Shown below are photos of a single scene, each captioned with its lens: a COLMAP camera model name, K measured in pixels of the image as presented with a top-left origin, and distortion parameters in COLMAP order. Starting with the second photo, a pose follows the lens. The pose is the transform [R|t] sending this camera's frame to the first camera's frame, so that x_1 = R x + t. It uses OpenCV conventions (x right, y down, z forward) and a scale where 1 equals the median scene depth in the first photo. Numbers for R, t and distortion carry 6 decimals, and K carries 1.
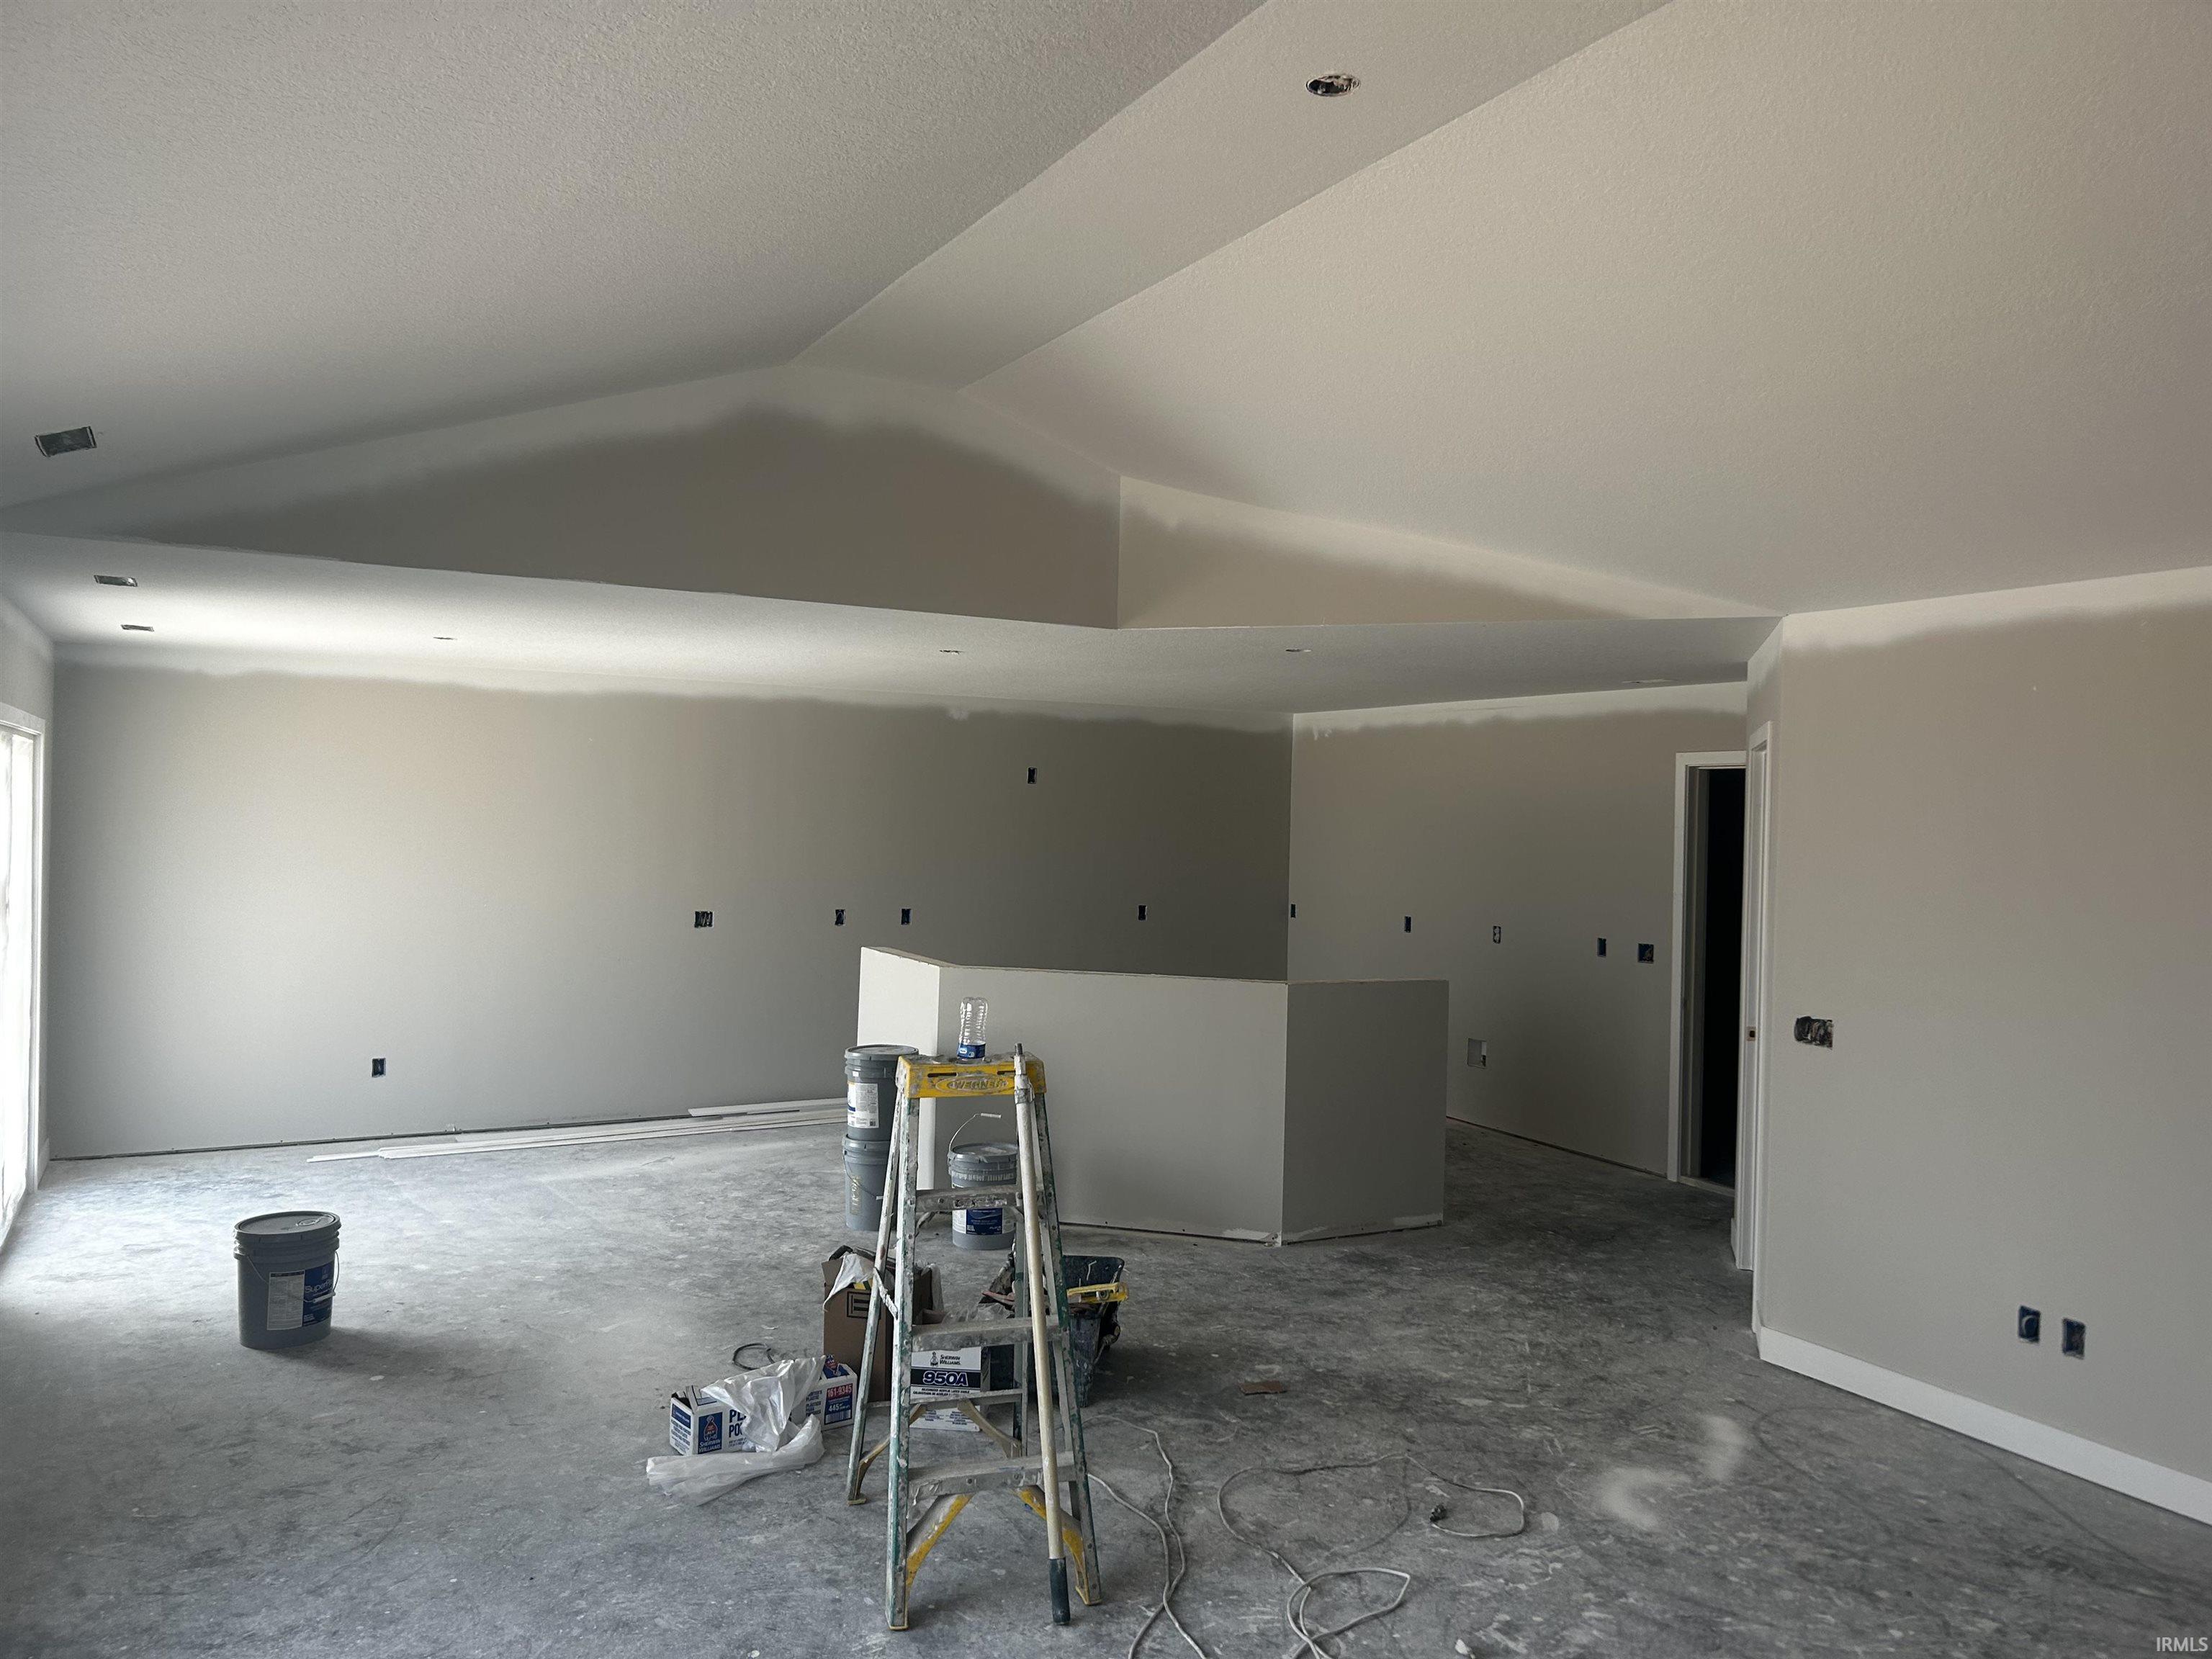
lens RADIAL K [[1657.9, 0, 1123.0], [0, 1657.9, 847.3], [0, 0, 1]] dist [0.028864, -0.022570]
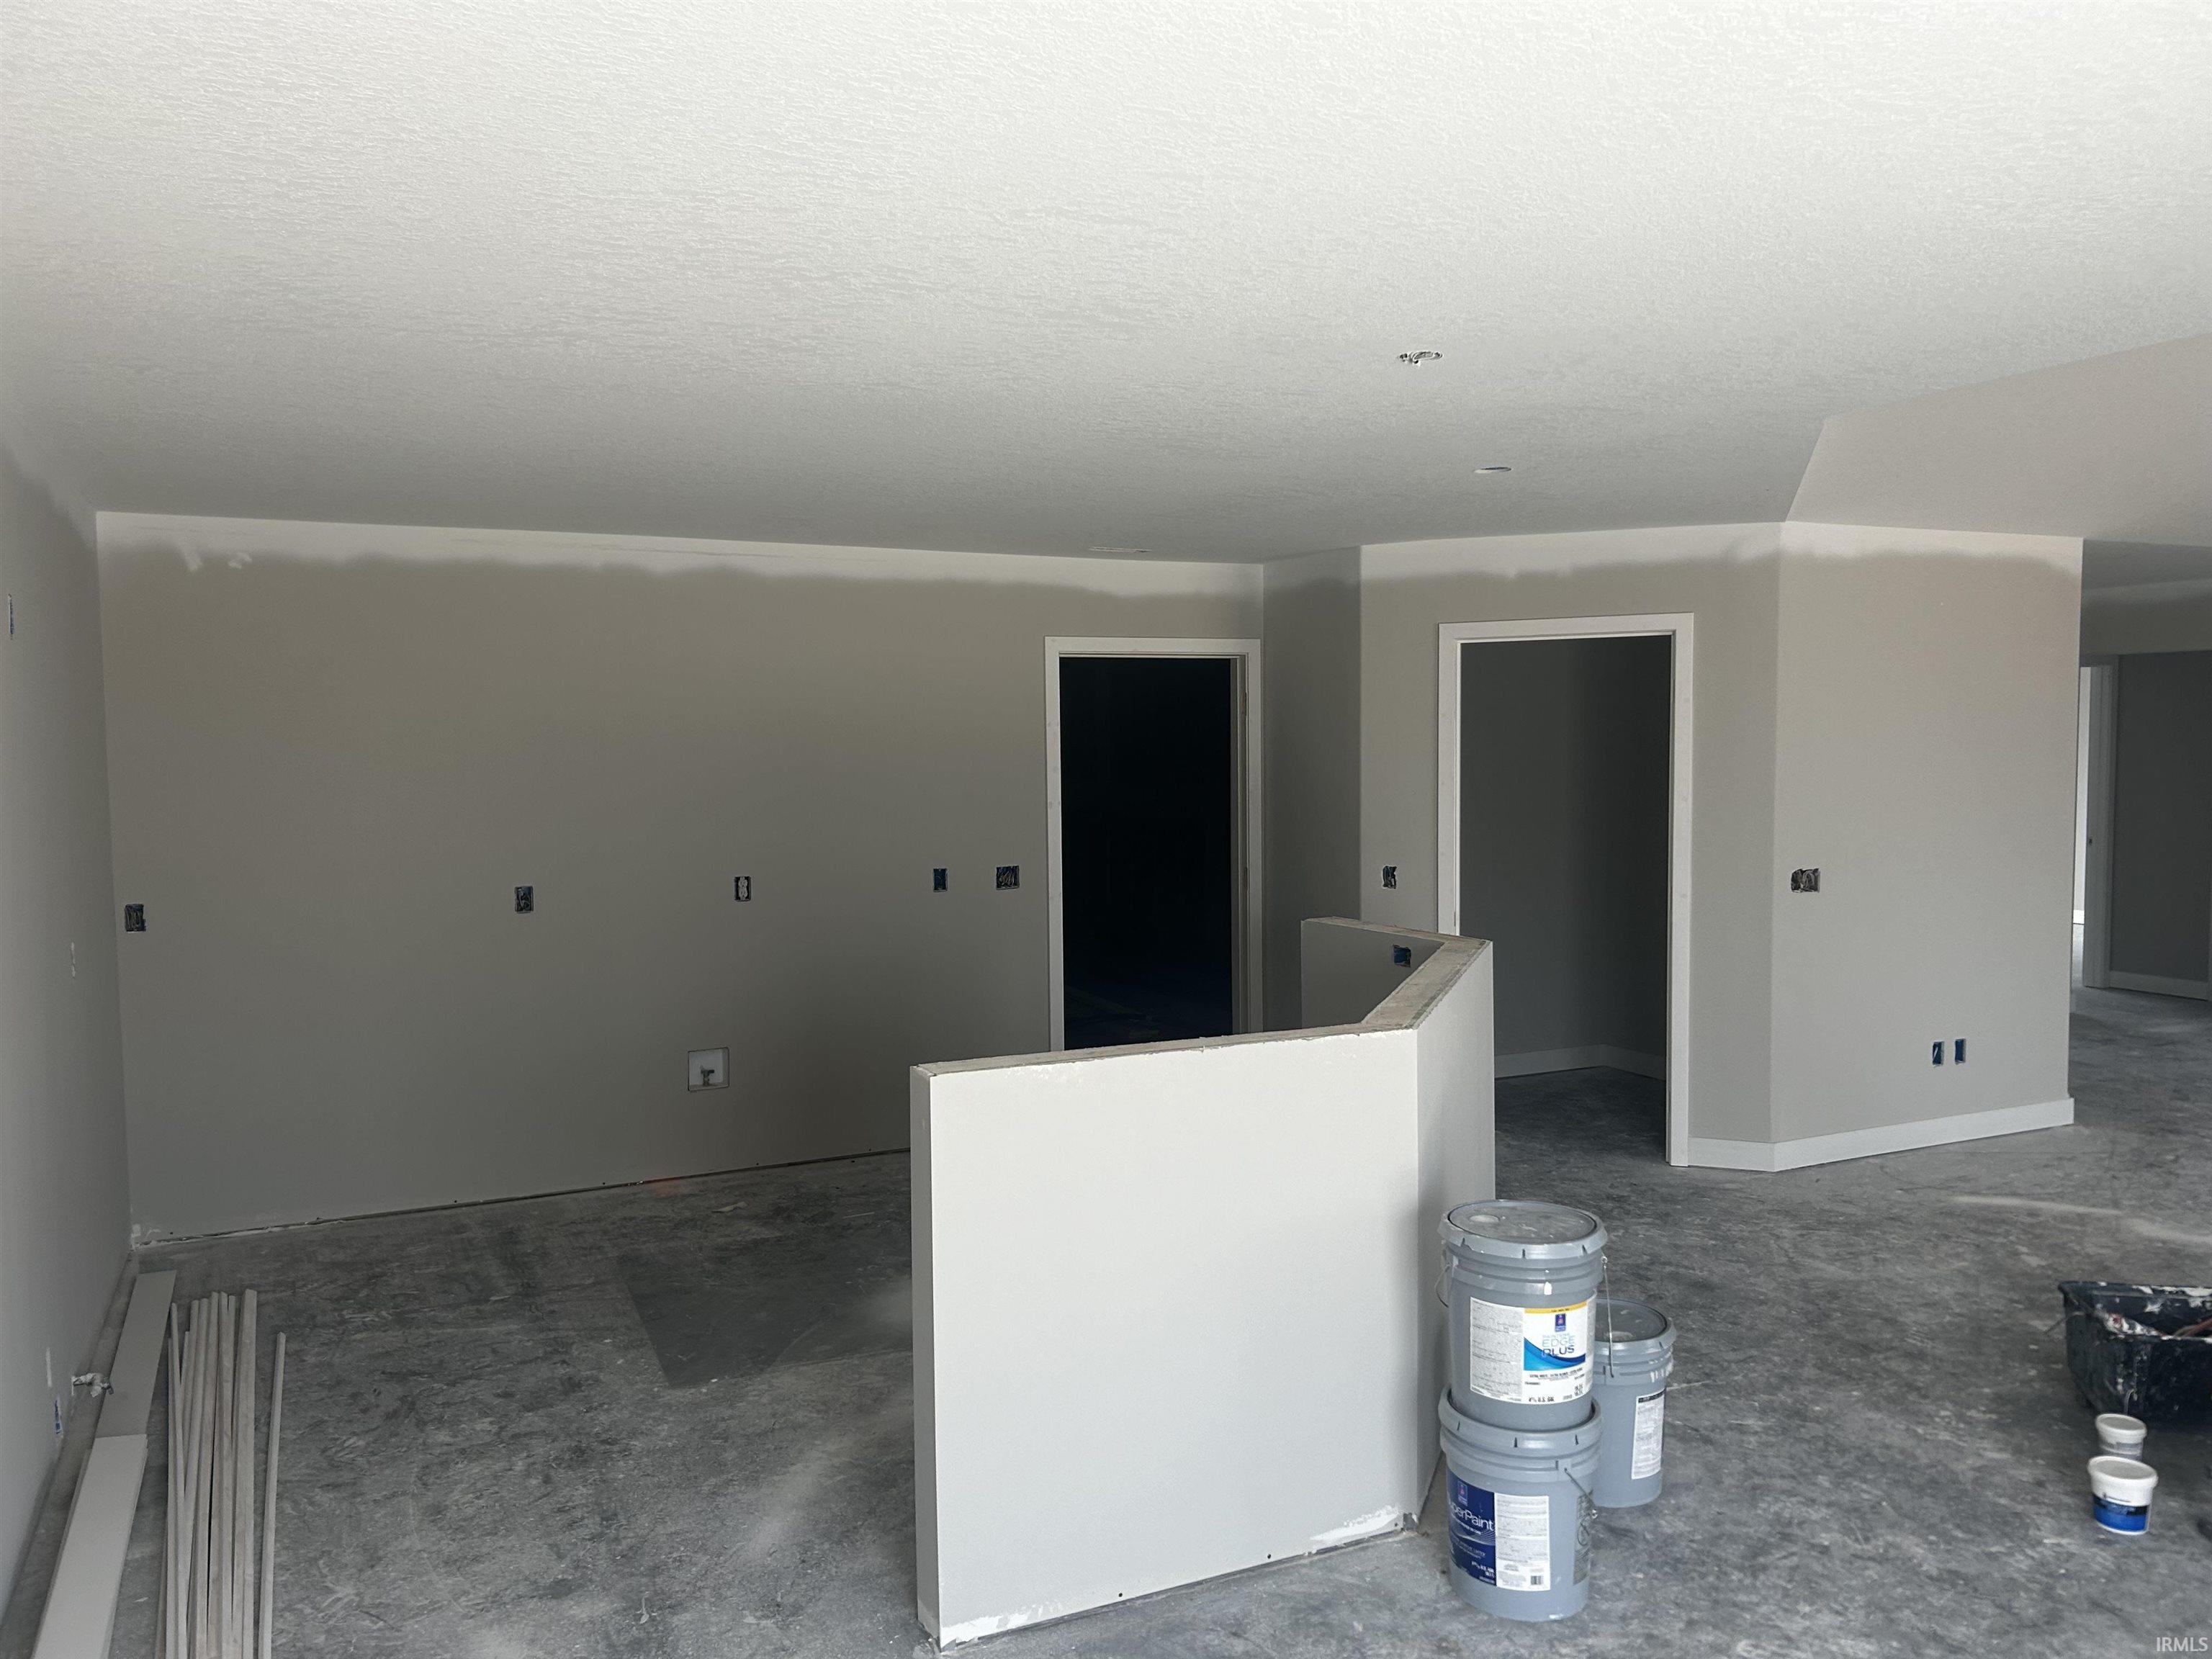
lens RADIAL K [[1657.9, 0, 1103.5], [0, 1657.9, 831.0], [0, 0, 1]] dist [0.028864, -0.022570]
pose [[0.050170, -0.074038, 0.995993, -0.894613], [0.032543, 0.996840, 0.072462, -0.031418], [-0.998210, 0.028777, 0.052421, 1.616421]]
